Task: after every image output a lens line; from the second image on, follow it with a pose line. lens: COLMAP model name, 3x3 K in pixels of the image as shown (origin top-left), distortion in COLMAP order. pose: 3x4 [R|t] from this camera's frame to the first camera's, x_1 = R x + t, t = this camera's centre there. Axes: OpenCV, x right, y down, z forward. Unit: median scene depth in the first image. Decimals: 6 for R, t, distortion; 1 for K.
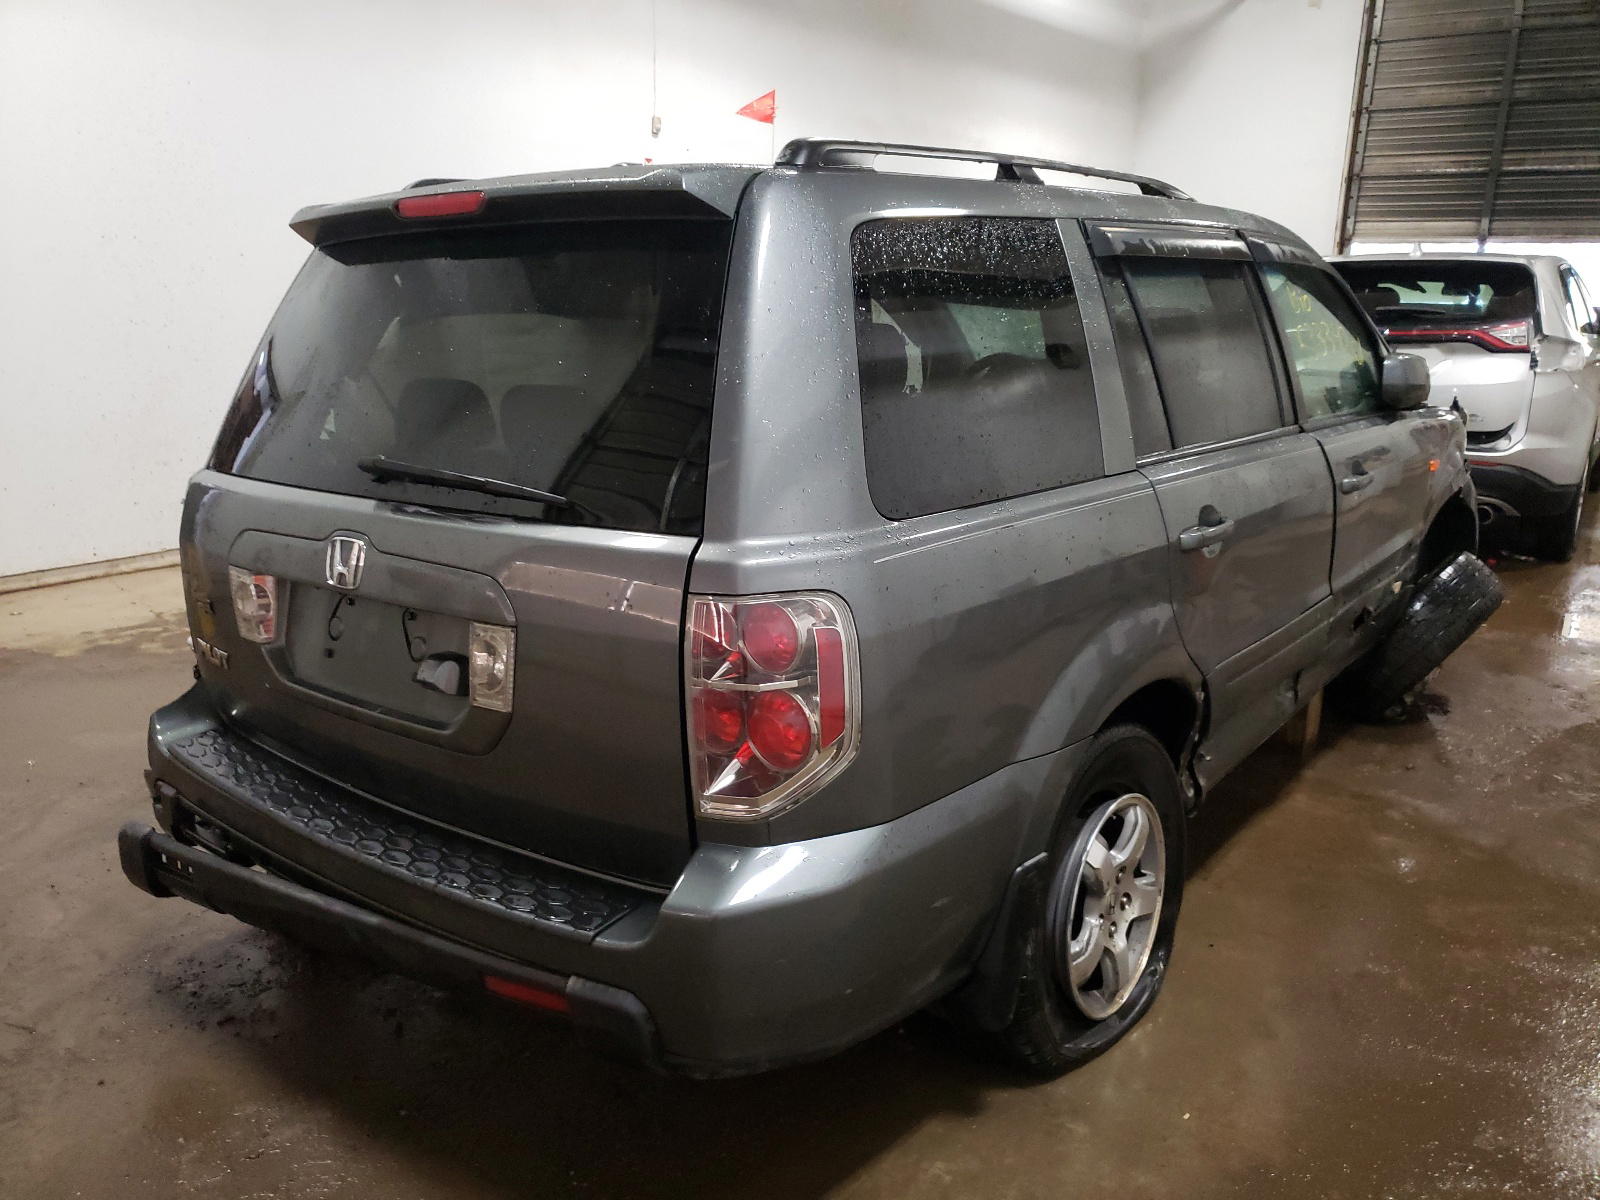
lens RADIAL K [[1231.1, 0, 800.0], [0, 1231.1, 600.0], [0, 0, 1]] dist [0.004364, 0.004831]
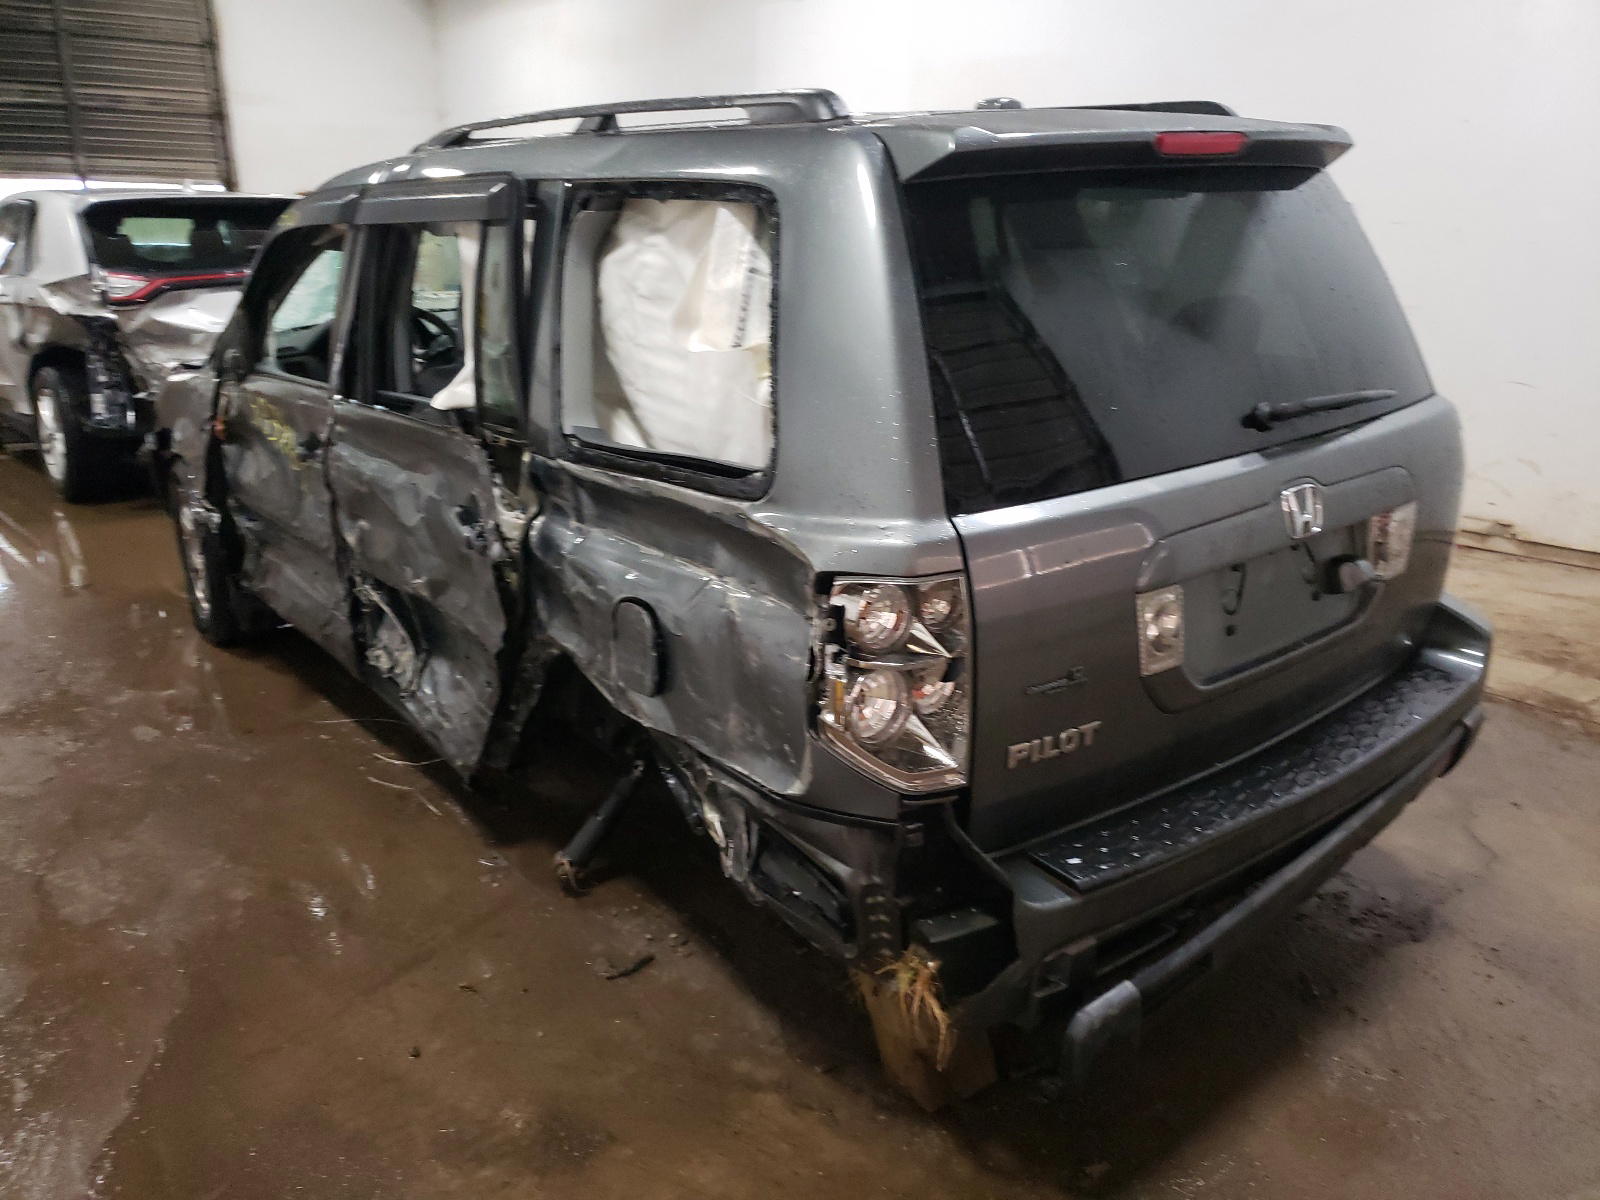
lens RADIAL K [[1231.1, 0, 800.0], [0, 1231.1, 600.0], [0, 0, 1]] dist [0.004364, 0.004831]
pose [[0.316970, -0.296244, 0.900983, -0.244255], [0.253296, 0.941903, 0.220588, -0.049301], [-0.913986, 0.158296, 0.373592, 0.175856]]
